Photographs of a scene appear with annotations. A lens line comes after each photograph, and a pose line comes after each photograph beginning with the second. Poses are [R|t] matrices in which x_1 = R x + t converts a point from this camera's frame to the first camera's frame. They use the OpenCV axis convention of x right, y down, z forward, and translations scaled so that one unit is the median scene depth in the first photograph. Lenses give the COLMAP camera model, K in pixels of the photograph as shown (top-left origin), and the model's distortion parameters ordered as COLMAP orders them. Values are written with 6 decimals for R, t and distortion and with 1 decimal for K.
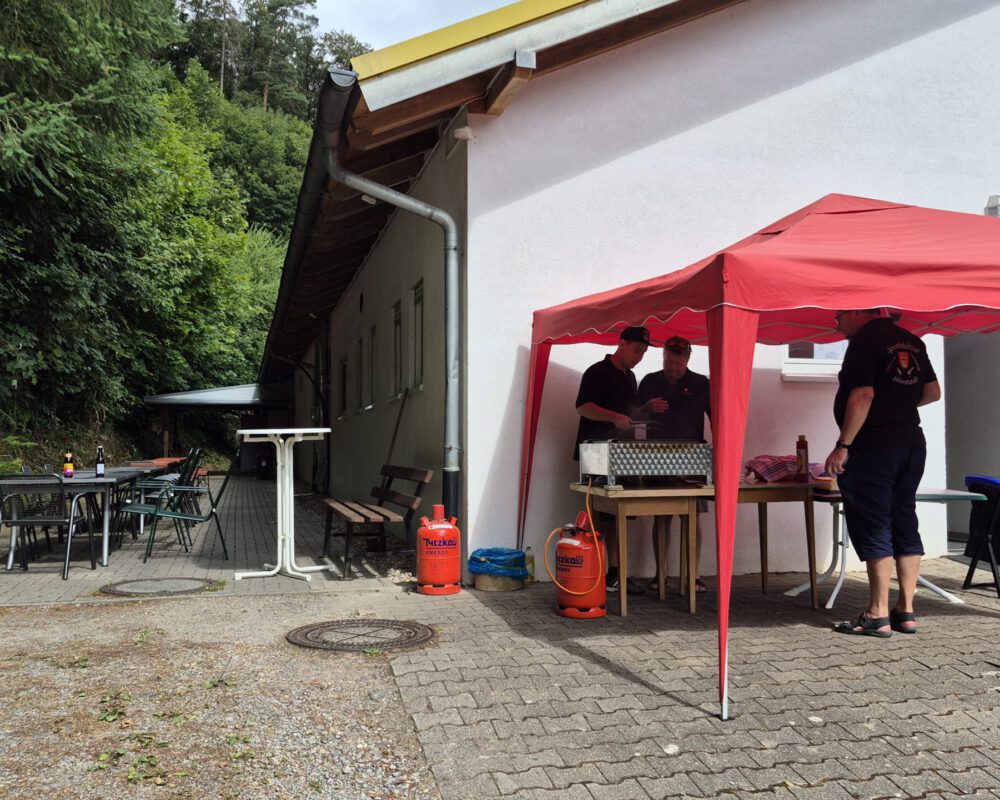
lens RADIAL K [[977.3, 0, 482.3], [0, 977.3, 395.5], [0, 0, 1]] dist [0.121469, -0.190024]
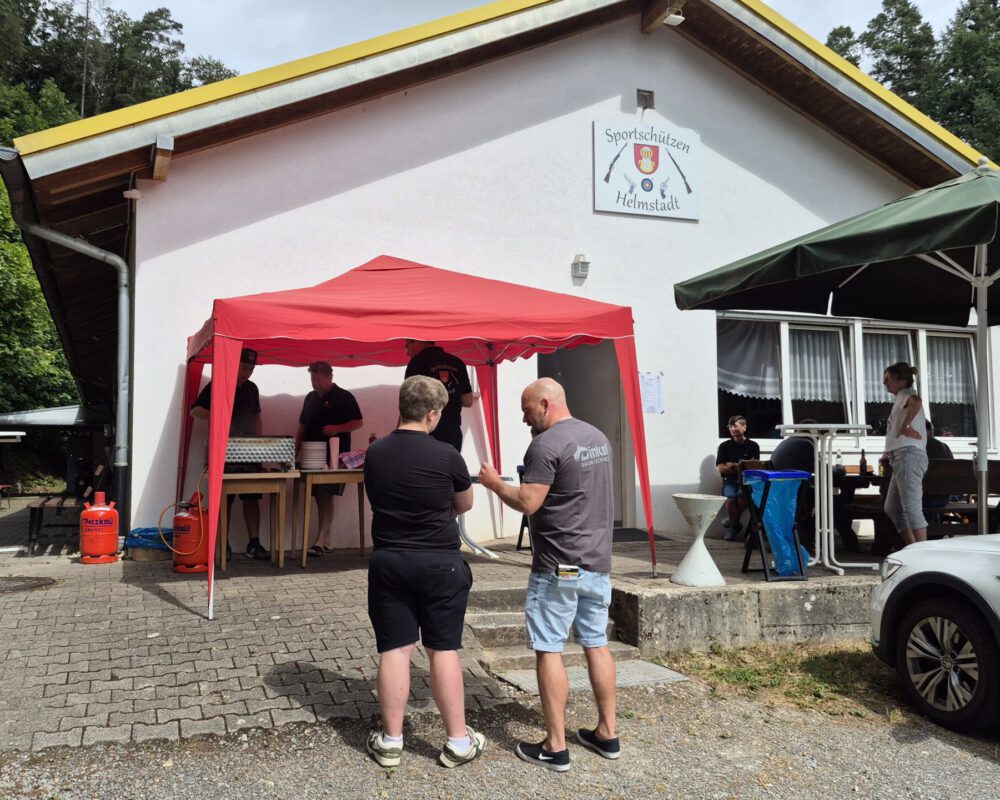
lens RADIAL K [[977.3, 0, 482.3], [0, 977.3, 395.5], [0, 0, 1]] dist [0.121469, -0.190024]
pose [[0.993457, 0.005048, 0.114097, 0.249878], [-0.001942, 0.999625, -0.027317, 0.019569], [-0.114192, 0.026916, 0.993094, -0.261519]]
